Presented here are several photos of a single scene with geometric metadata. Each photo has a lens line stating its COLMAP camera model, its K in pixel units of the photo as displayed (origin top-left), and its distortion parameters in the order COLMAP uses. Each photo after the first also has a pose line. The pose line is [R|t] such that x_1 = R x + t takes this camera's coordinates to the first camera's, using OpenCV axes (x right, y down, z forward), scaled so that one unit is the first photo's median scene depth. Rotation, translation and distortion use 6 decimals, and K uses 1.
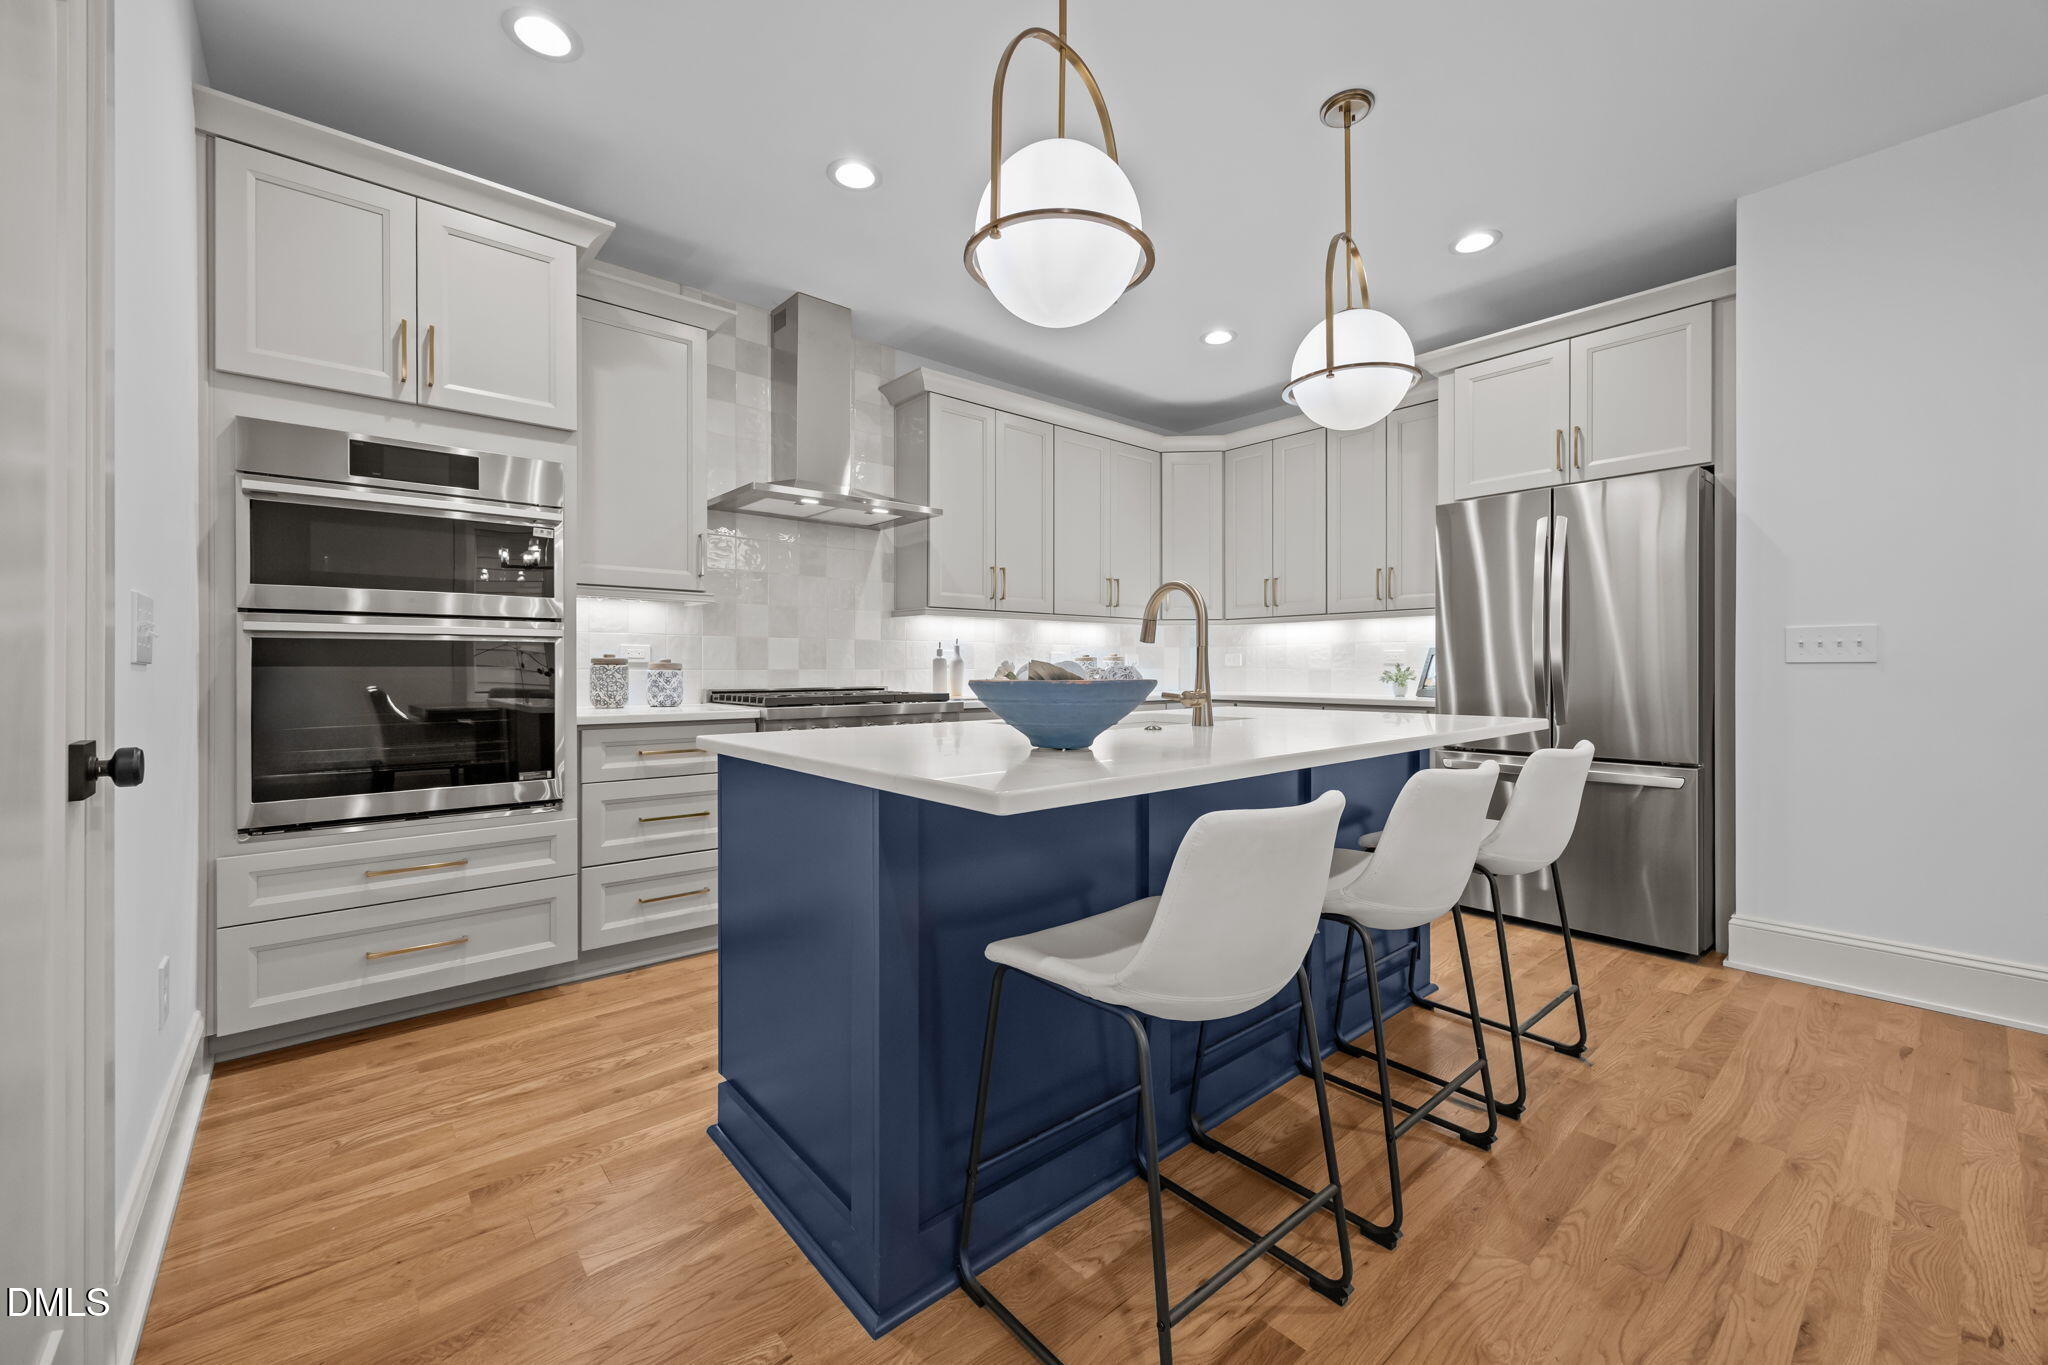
lens RADIAL K [[786.1, 0, 1024.3], [0, 786.1, 673.8], [0, 0, 1]] dist [-0.005238, 0.000992]
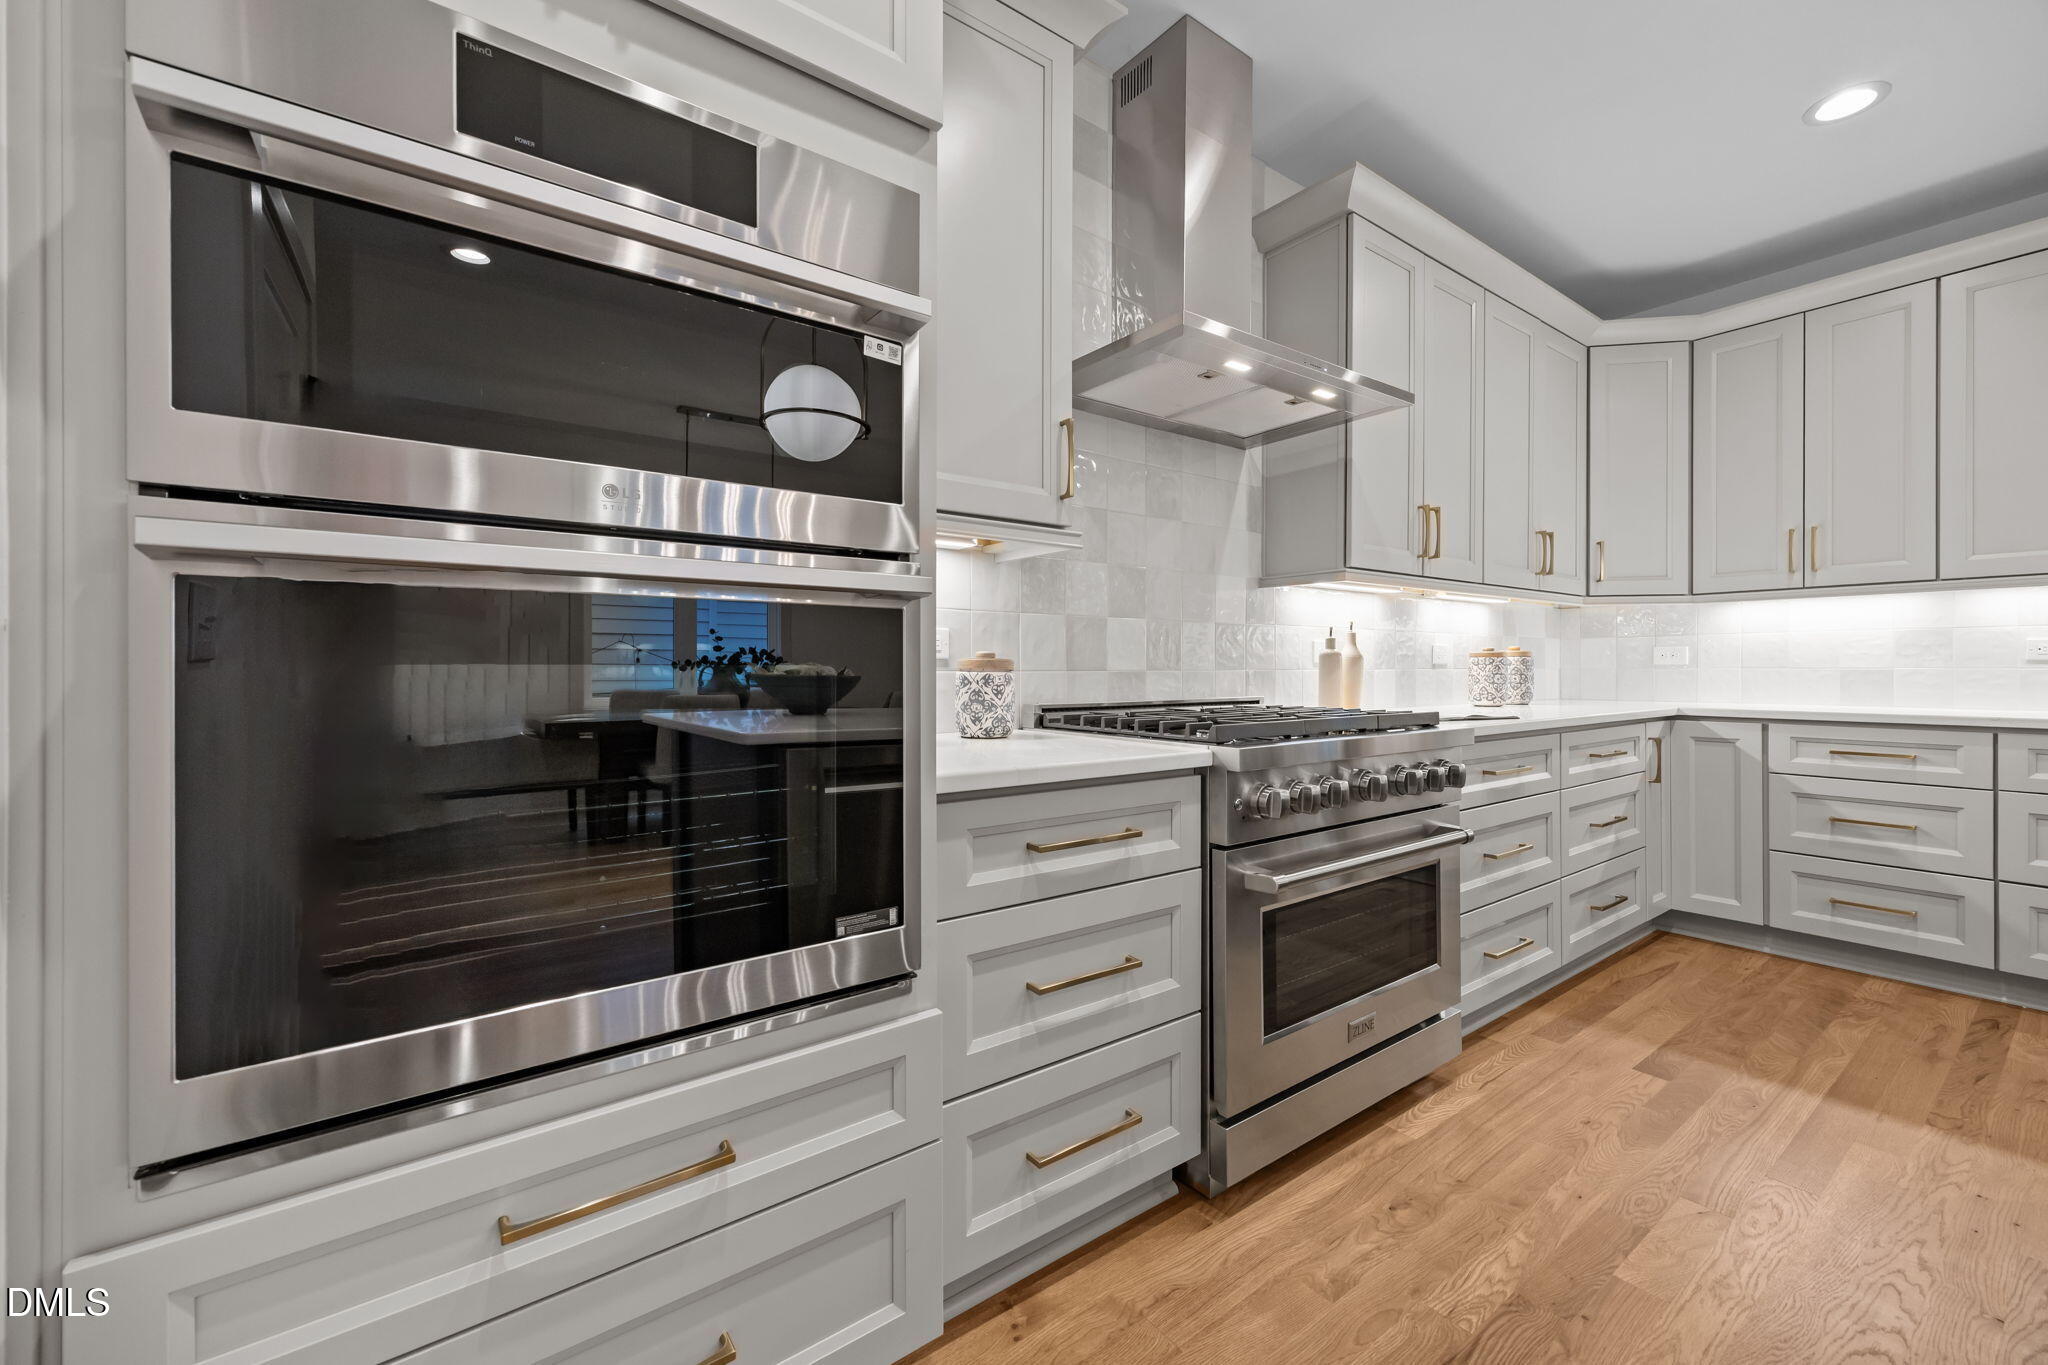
lens RADIAL K [[786.1, 0, 1019.5], [0, 786.1, 673.9], [0, 0, 1]] dist [-0.005238, 0.000992]
pose [[0.996479, -0.000548, -0.083844, -0.336276], [0.000467, 0.999999, -0.000992, -0.002492], [0.083844, 0.000950, 0.996478, 0.388152]]
